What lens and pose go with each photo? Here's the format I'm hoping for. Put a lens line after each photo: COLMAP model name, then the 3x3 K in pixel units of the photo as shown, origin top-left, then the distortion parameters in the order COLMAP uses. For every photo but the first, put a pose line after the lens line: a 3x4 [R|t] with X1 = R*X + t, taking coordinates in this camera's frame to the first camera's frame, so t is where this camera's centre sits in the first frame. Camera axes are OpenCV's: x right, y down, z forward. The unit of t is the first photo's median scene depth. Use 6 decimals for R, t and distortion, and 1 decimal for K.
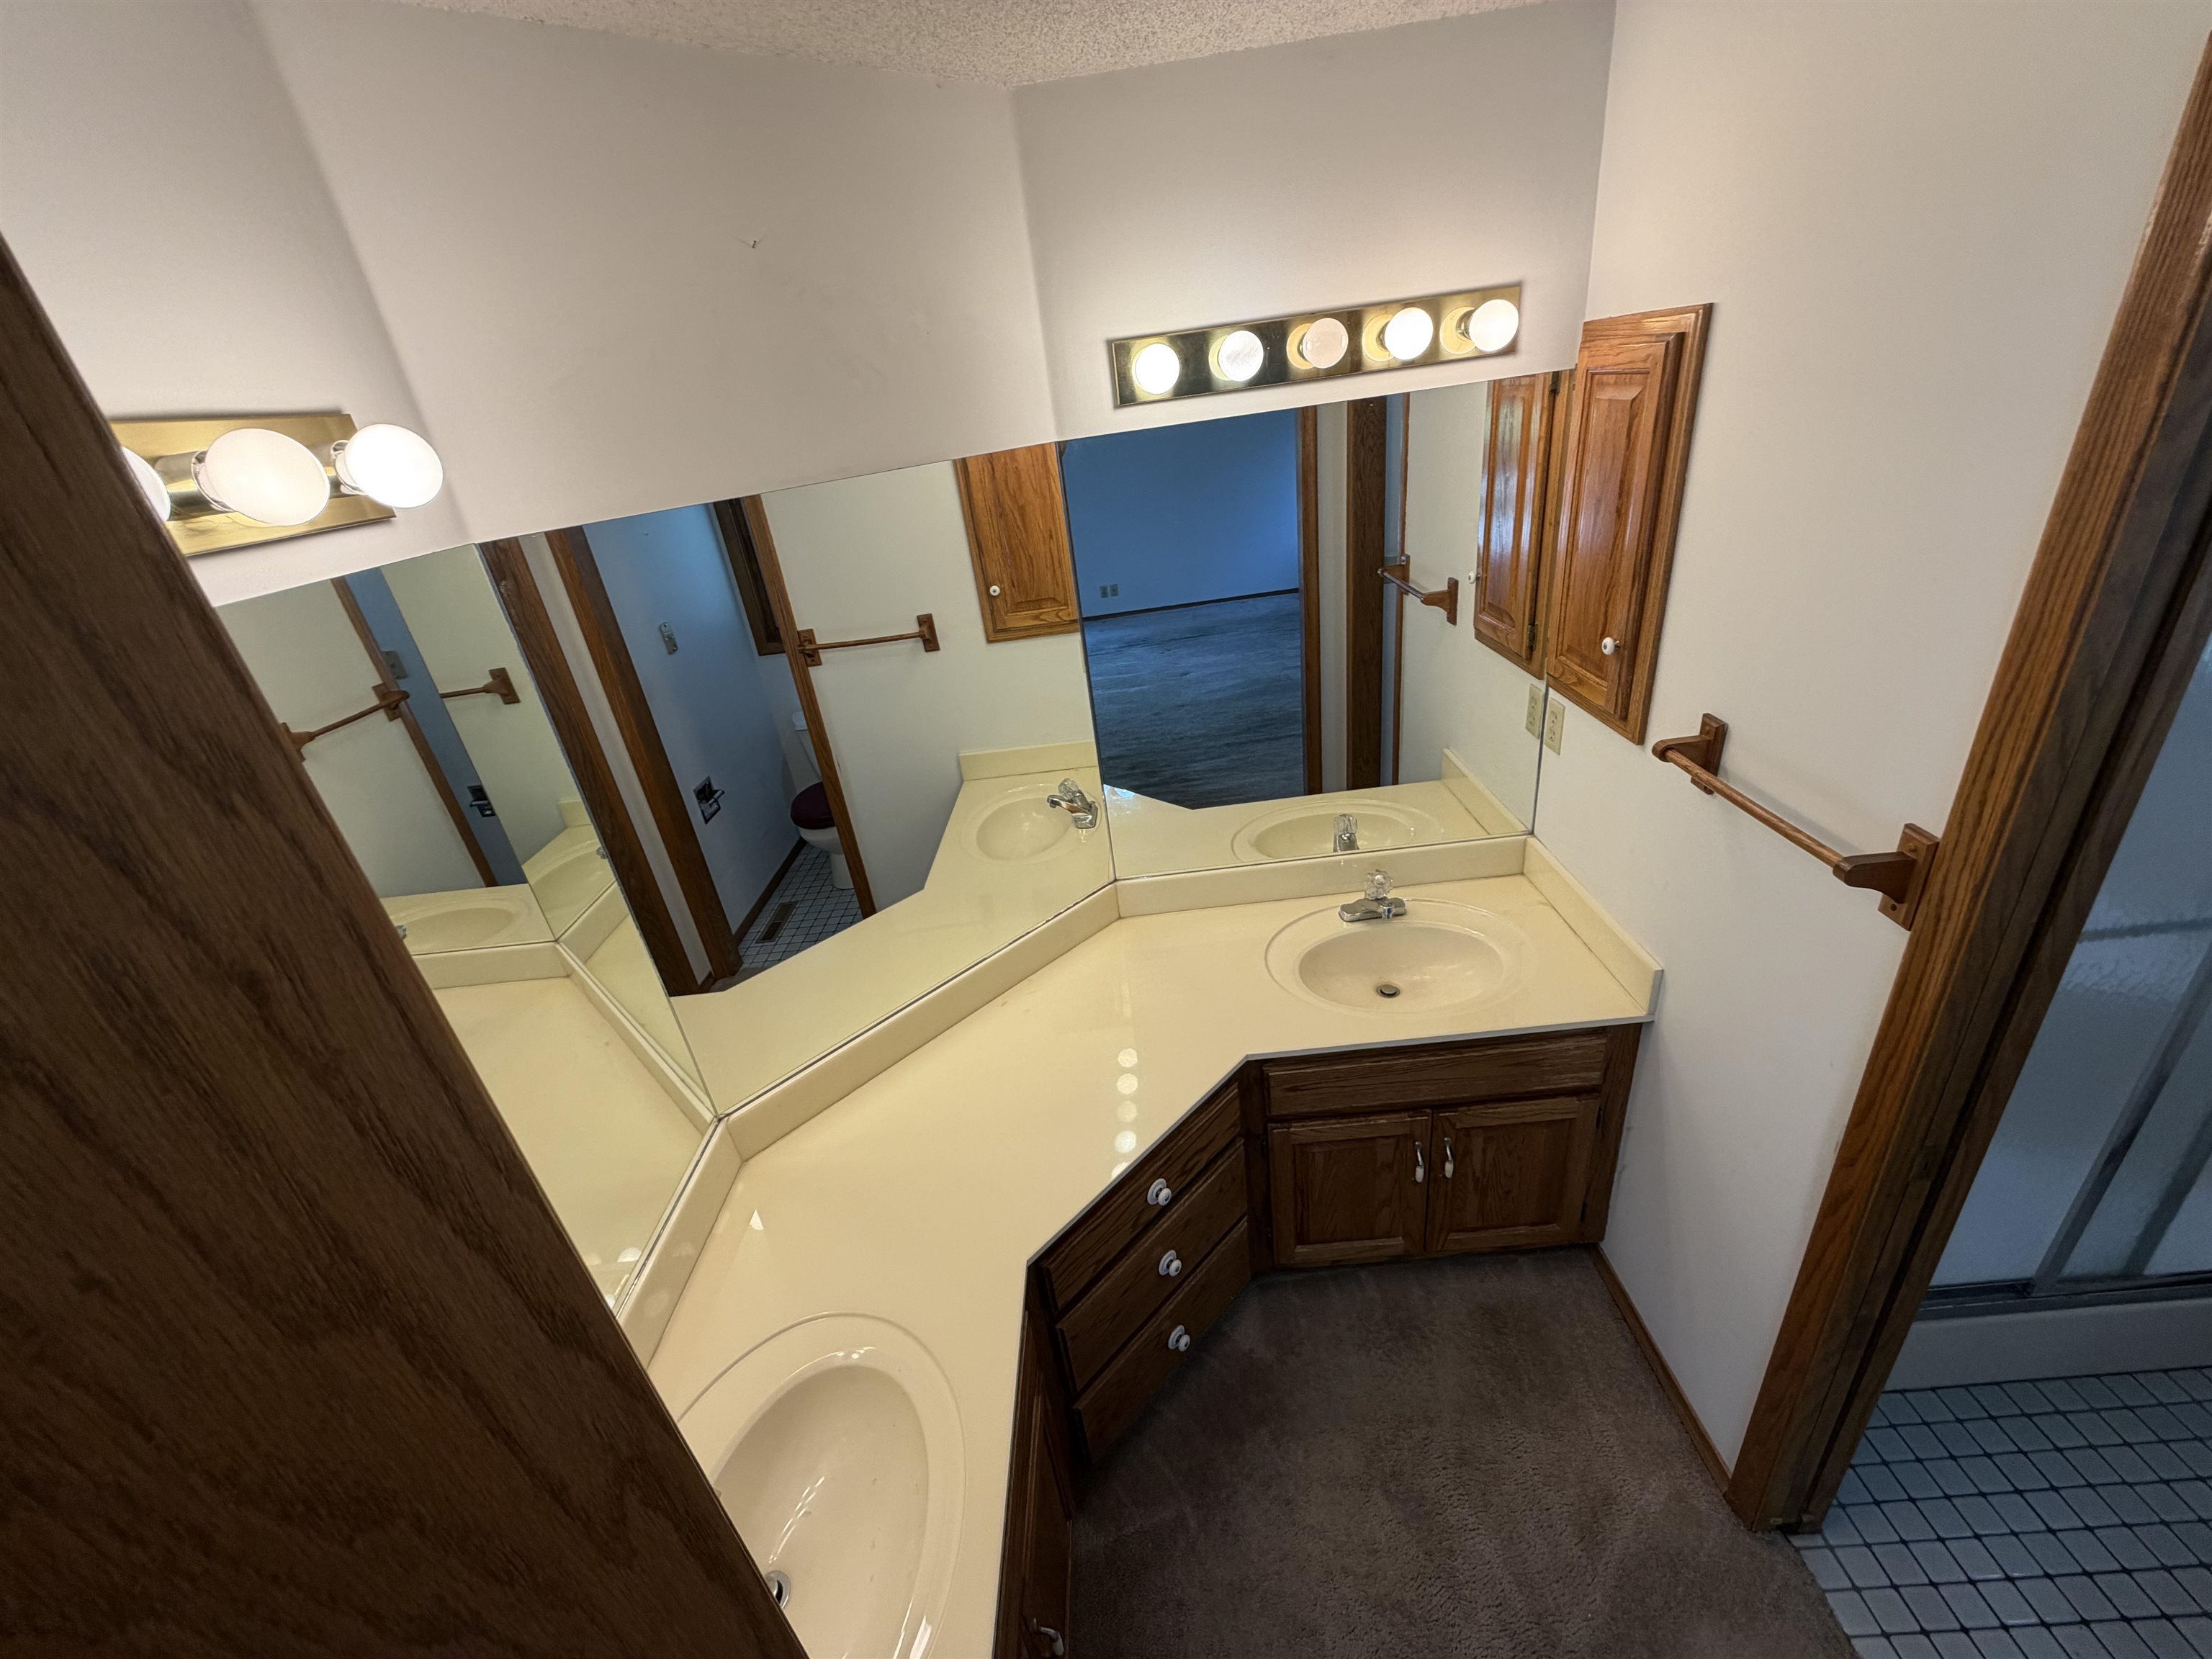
lens RADIAL K [[884.8, 0, 1104.0], [0, 884.8, 829.8], [0, 0, 1]] dist [-0.000154, -0.000679]
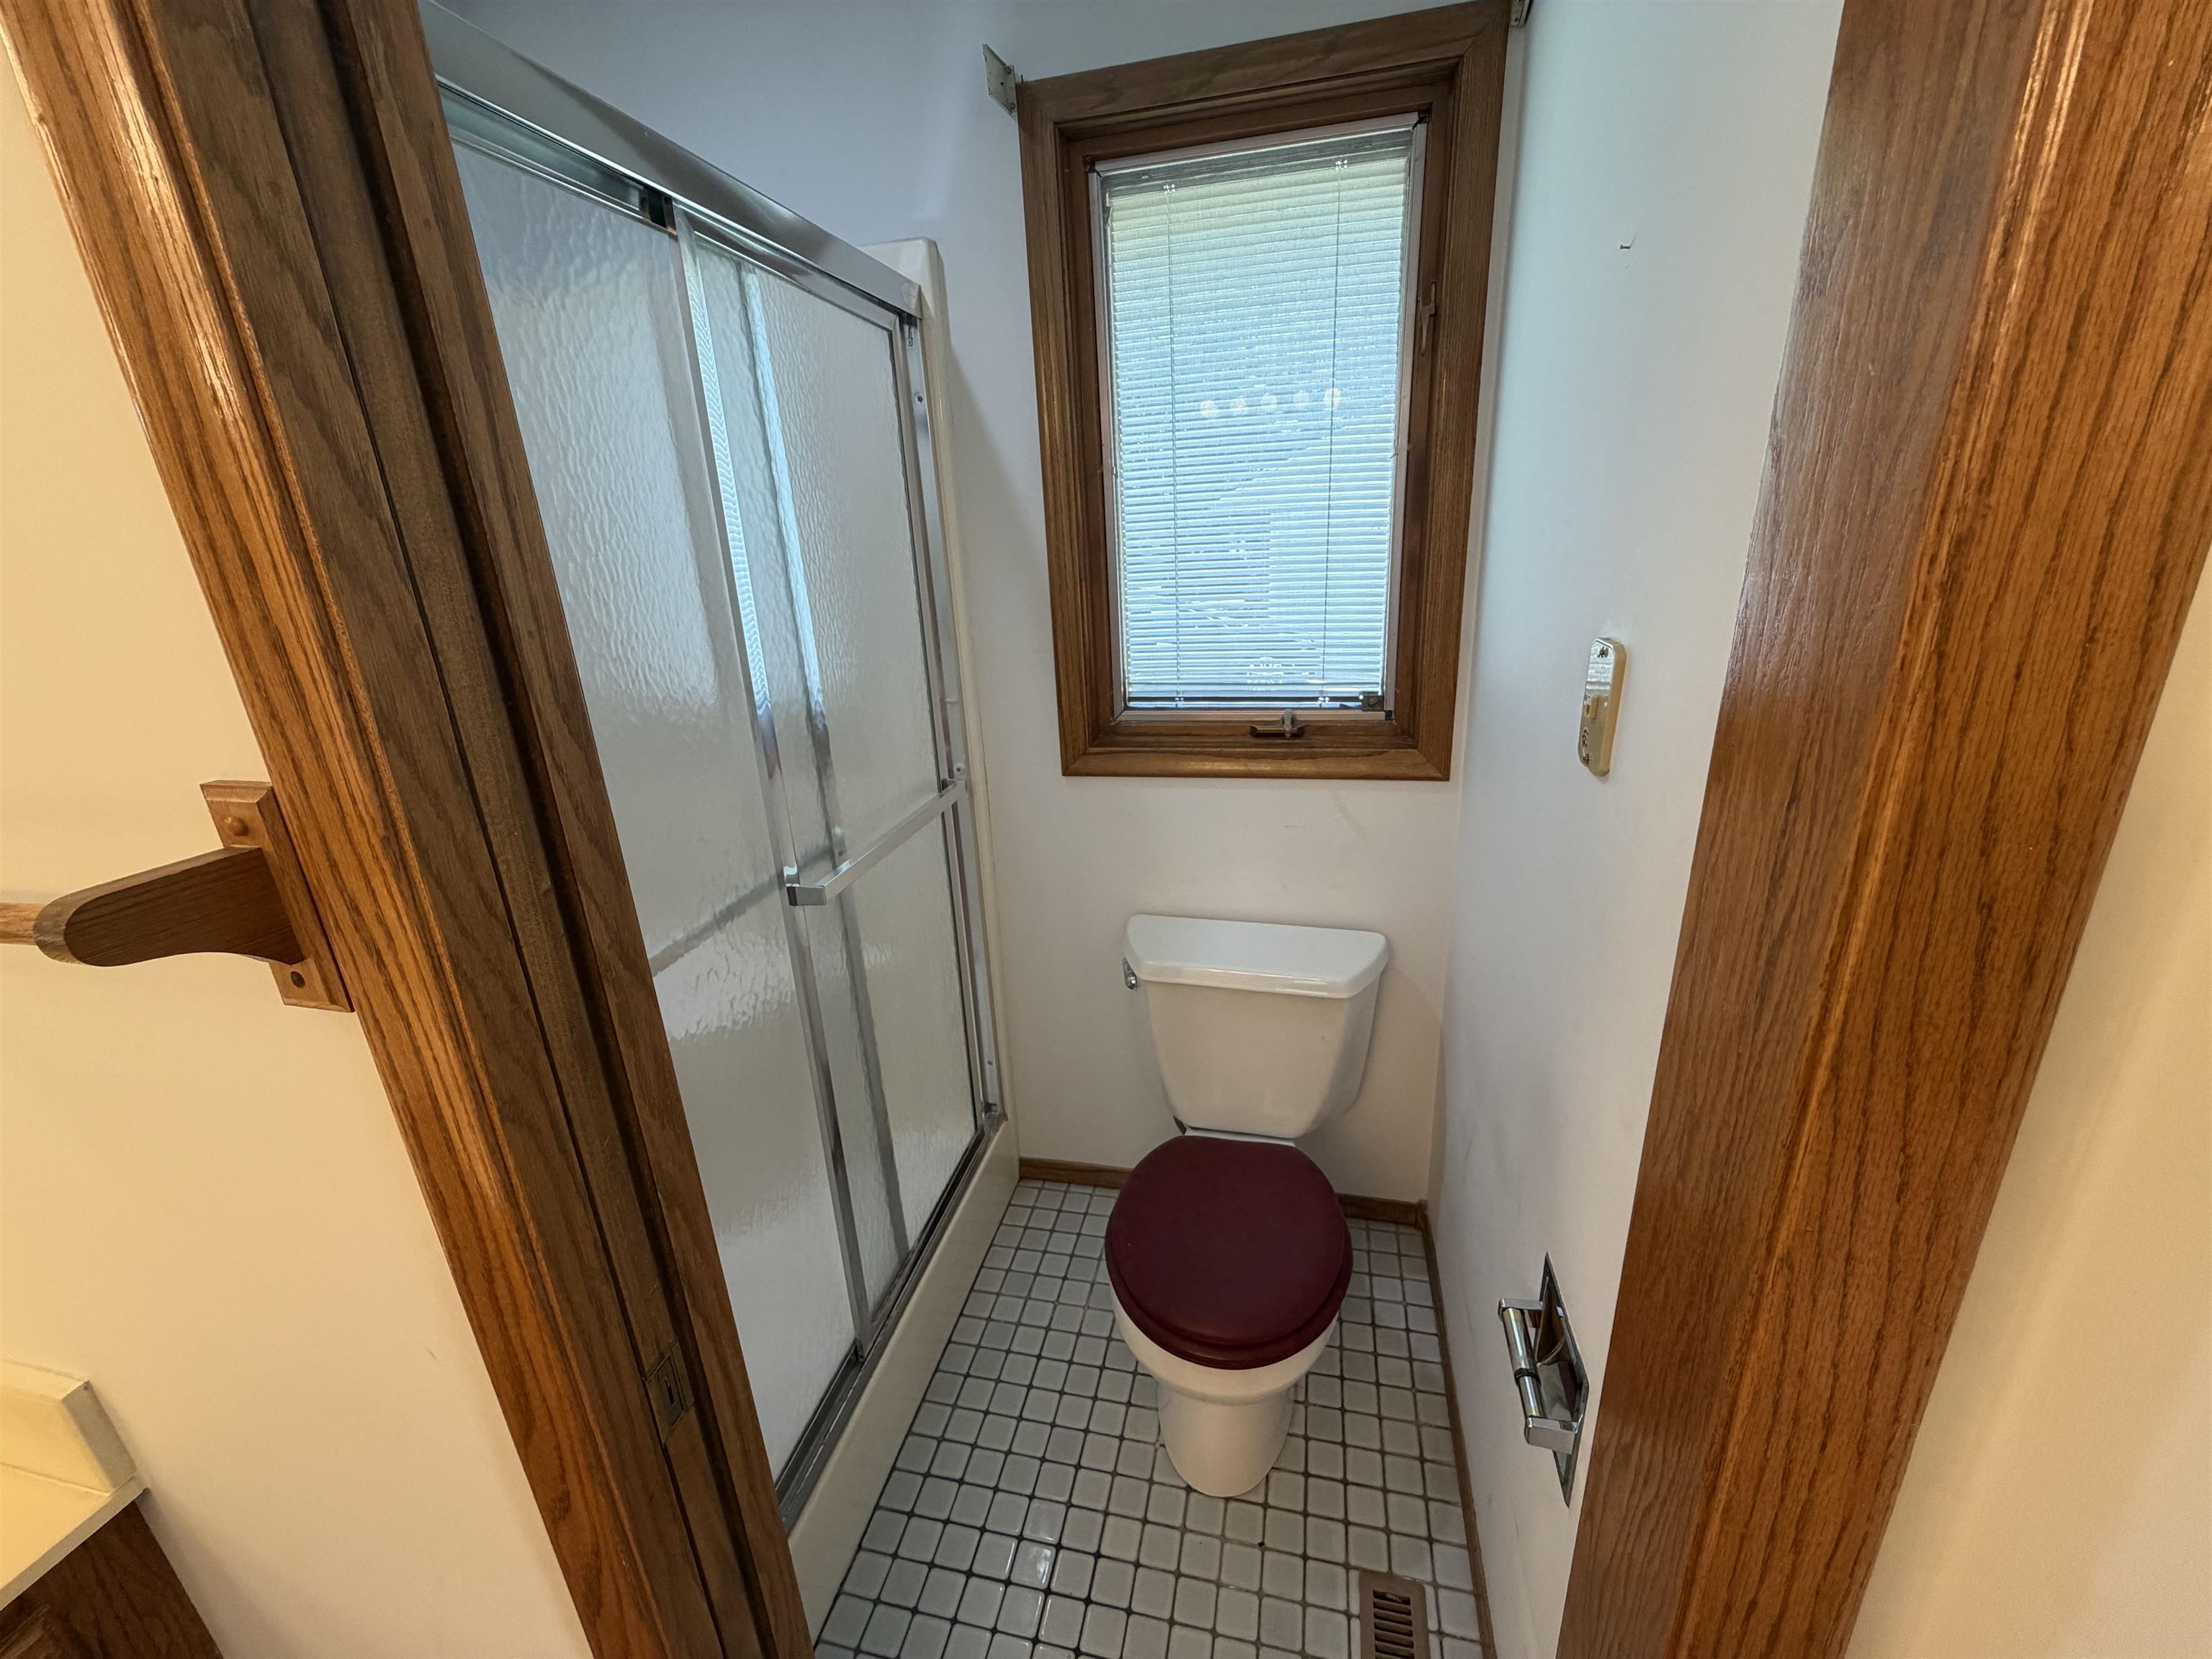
lens RADIAL K [[884.8, 0, 1097.0], [0, 884.8, 823.8], [0, 0, 1]] dist [-0.000154, -0.000679]
pose [[0.230174, -0.201132, 0.952138, 0.611435], [0.454731, 0.887251, 0.077496, 0.167468], [-0.860372, 0.415129, 0.295683, 0.531210]]
